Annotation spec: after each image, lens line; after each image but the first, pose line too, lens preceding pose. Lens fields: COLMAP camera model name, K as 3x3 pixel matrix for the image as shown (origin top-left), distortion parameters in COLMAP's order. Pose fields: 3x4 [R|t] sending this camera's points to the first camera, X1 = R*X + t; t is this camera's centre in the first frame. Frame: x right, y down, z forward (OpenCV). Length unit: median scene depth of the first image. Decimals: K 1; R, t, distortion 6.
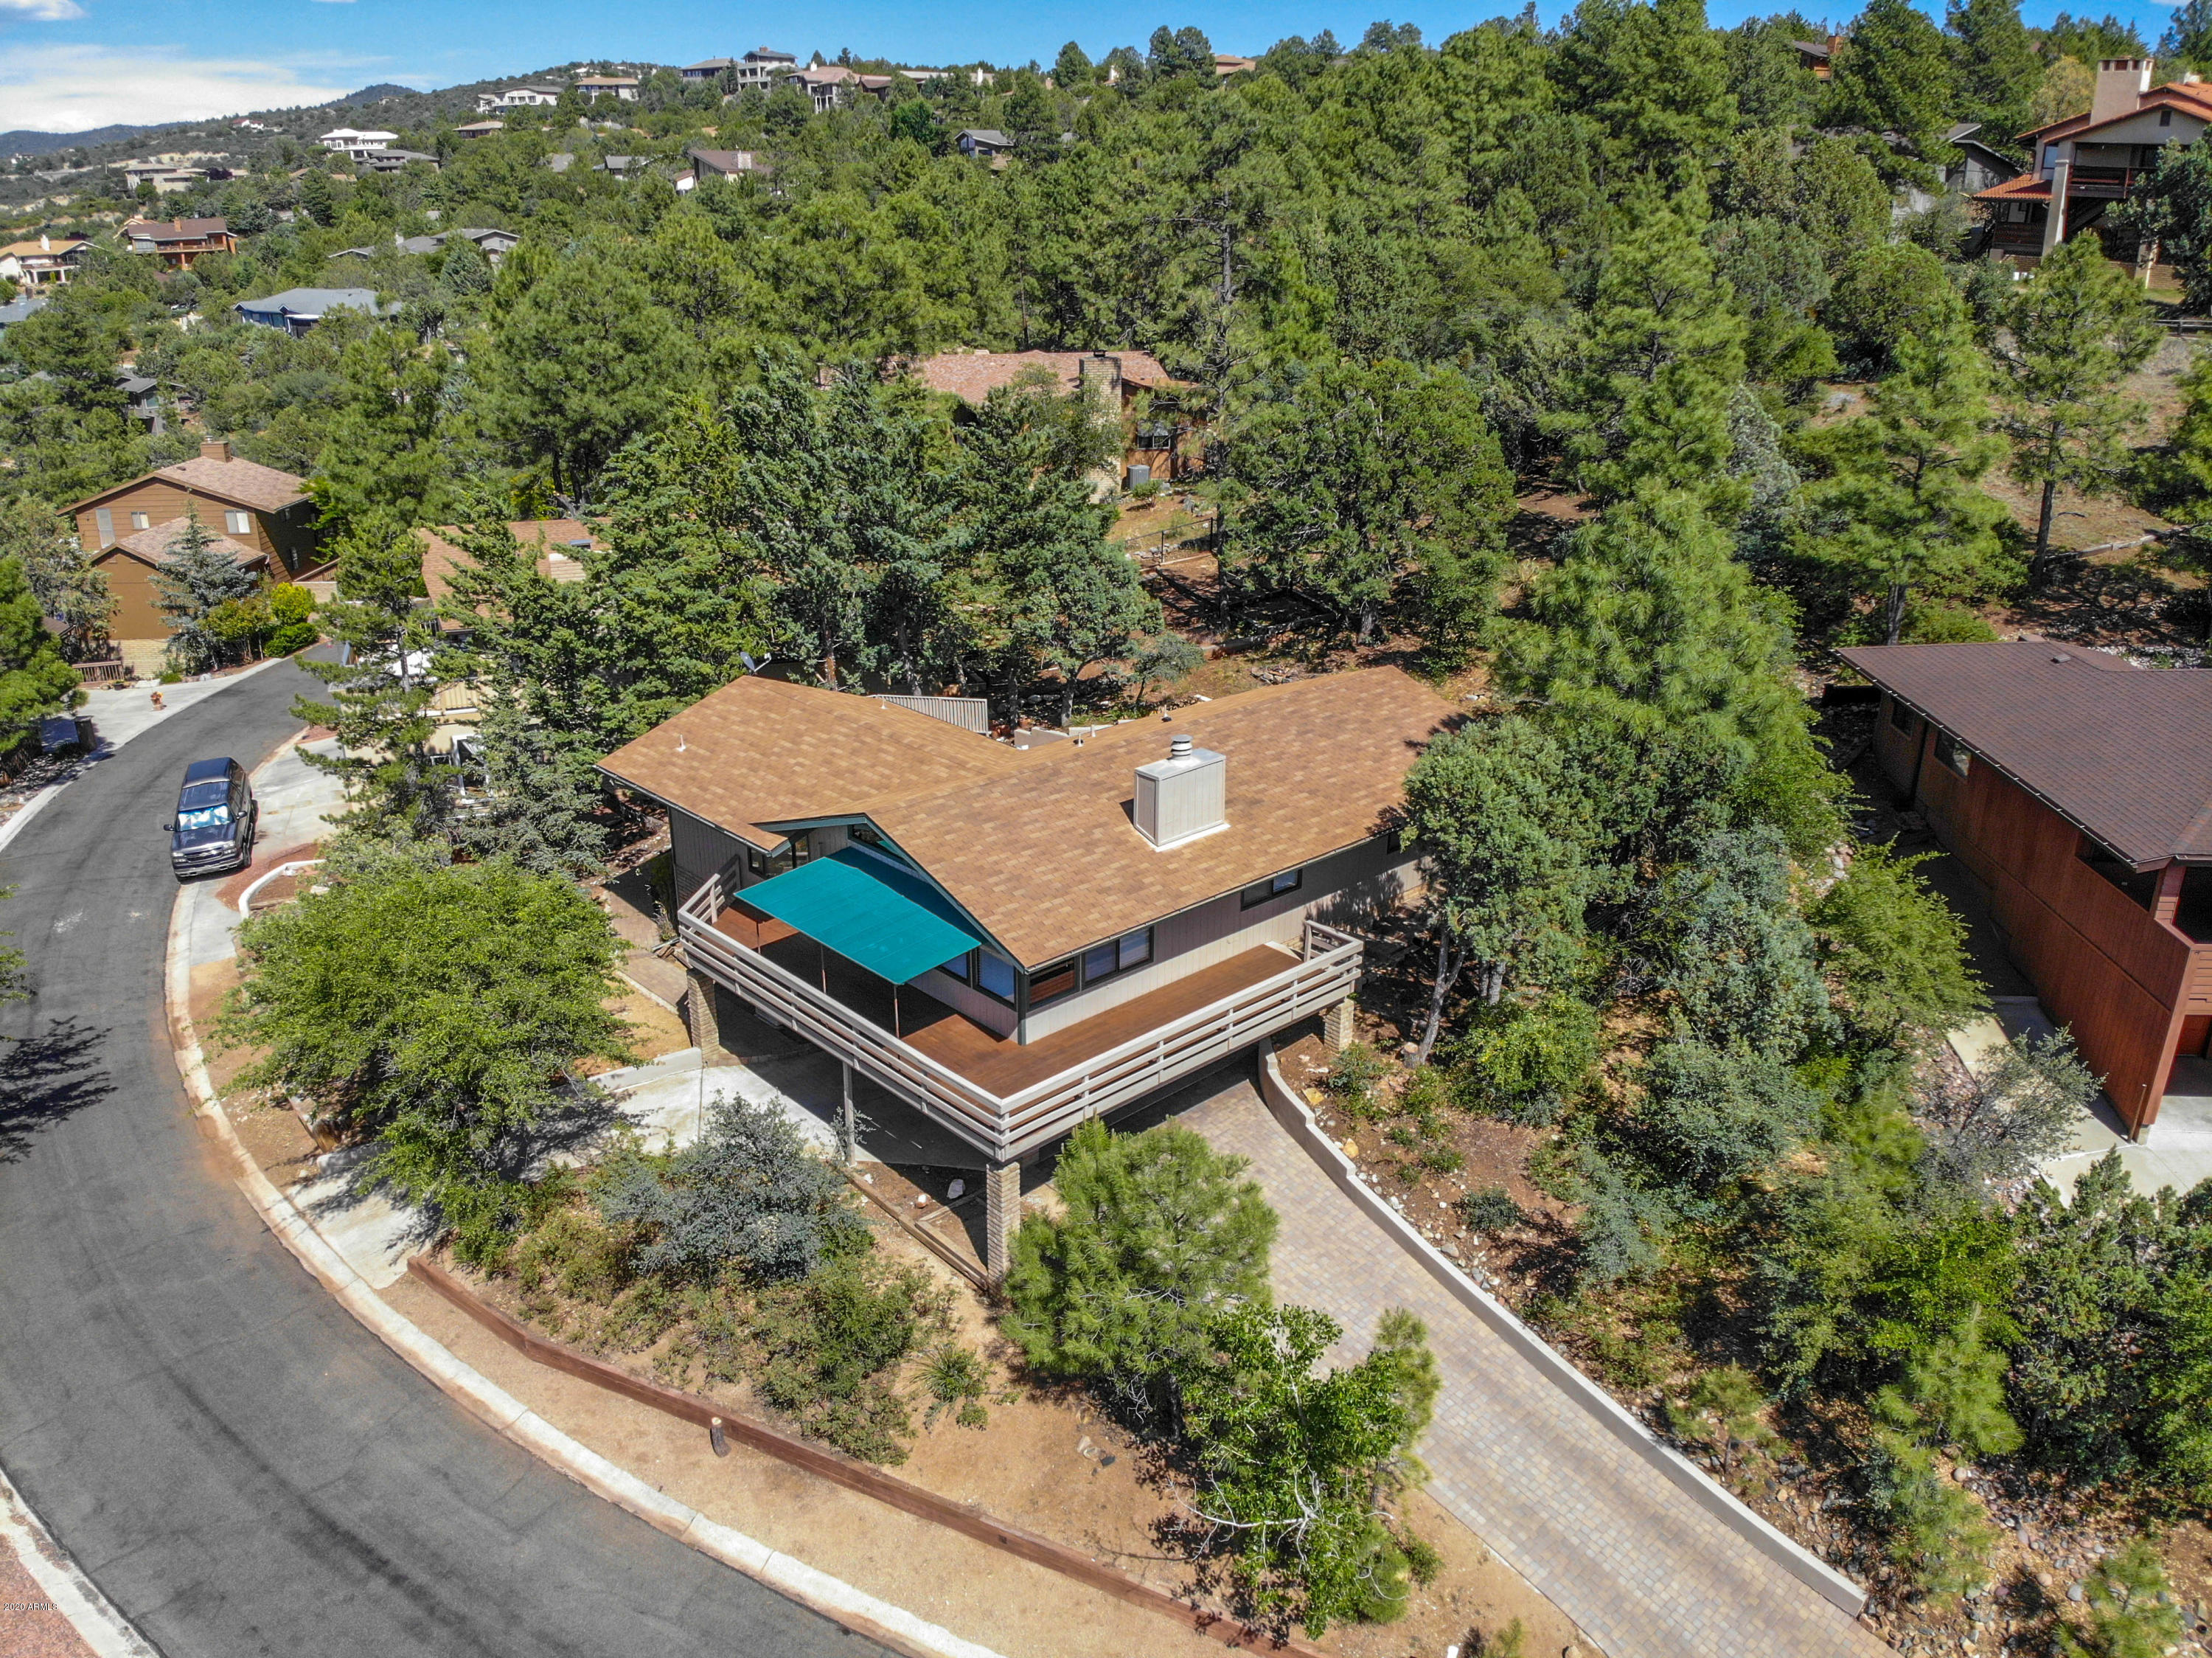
lens RADIAL K [[1629.7, 0, 1103.0], [0, 1629.7, 834.0], [0, 0, 1]] dist [0.095323, -0.219951]
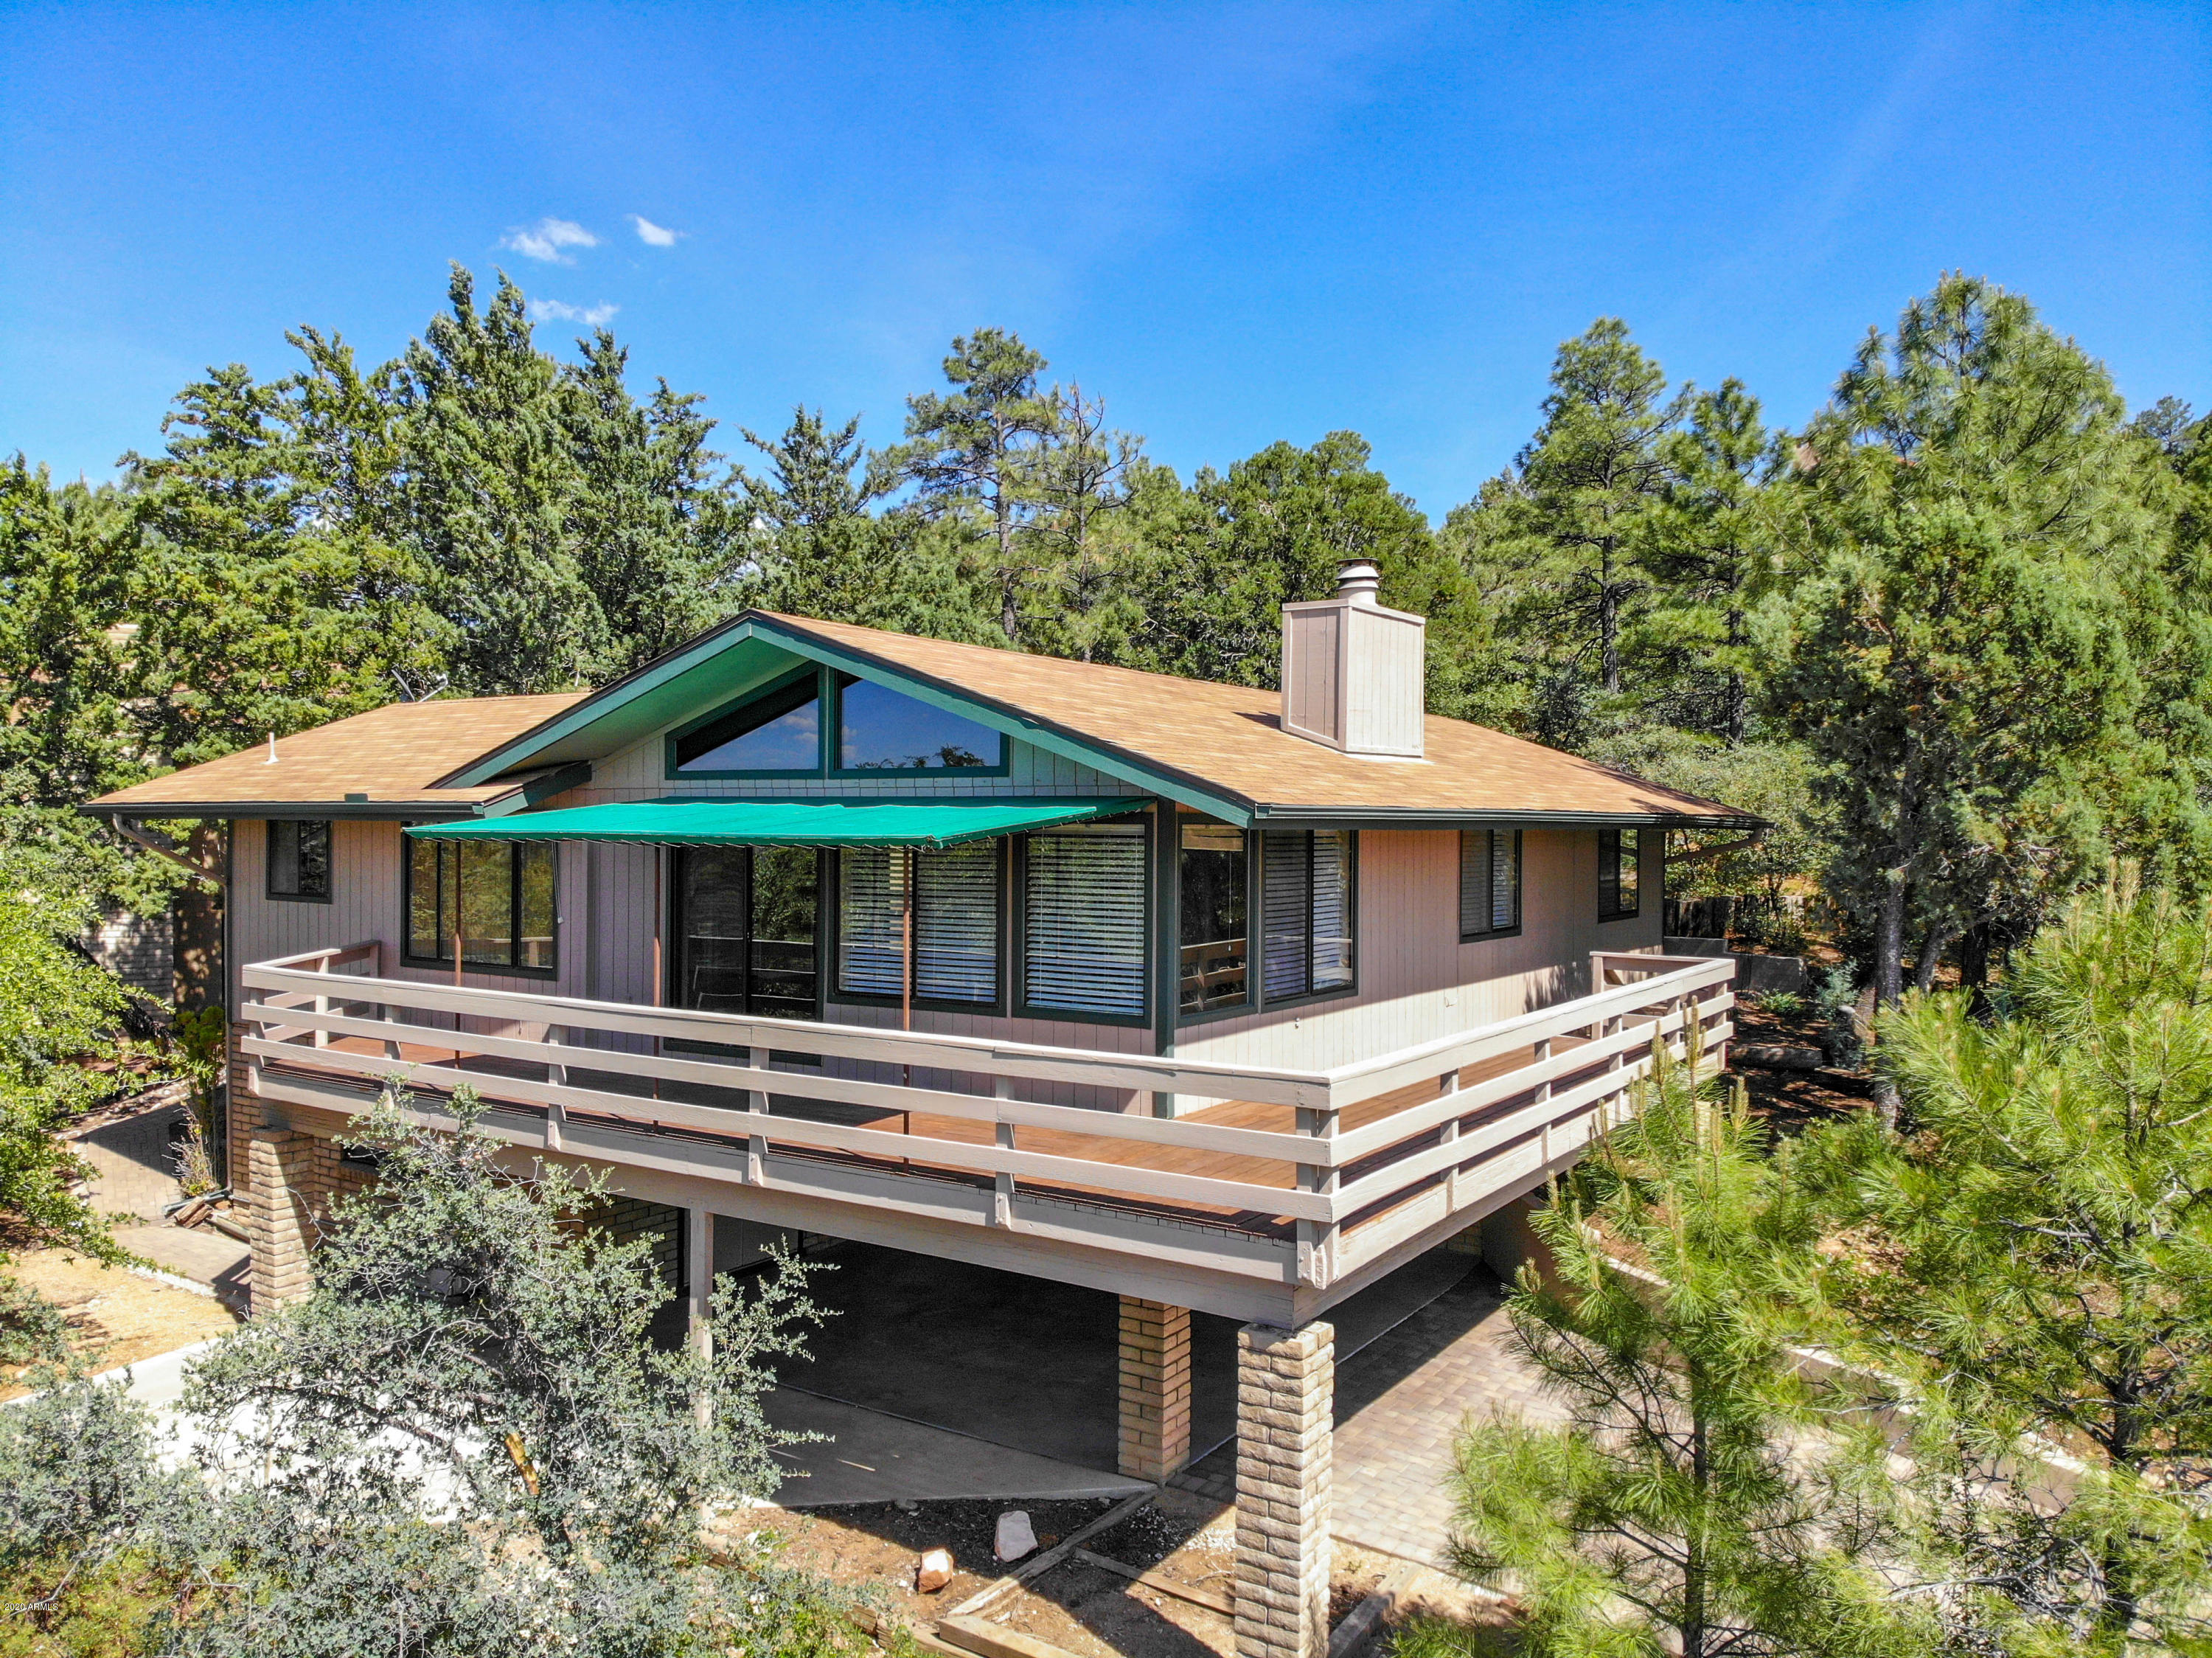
lens RADIAL K [[1607.8, 0, 1111.5], [0, 1607.8, 841.0], [0, 0, 1]] dist [0.166592, -0.336077]
pose [[0.967563, 0.003721, 0.252604, -0.168690], [0.086050, 0.935248, -0.343376, 0.204007], [-0.237524, 0.353974, 0.904591, 0.616110]]
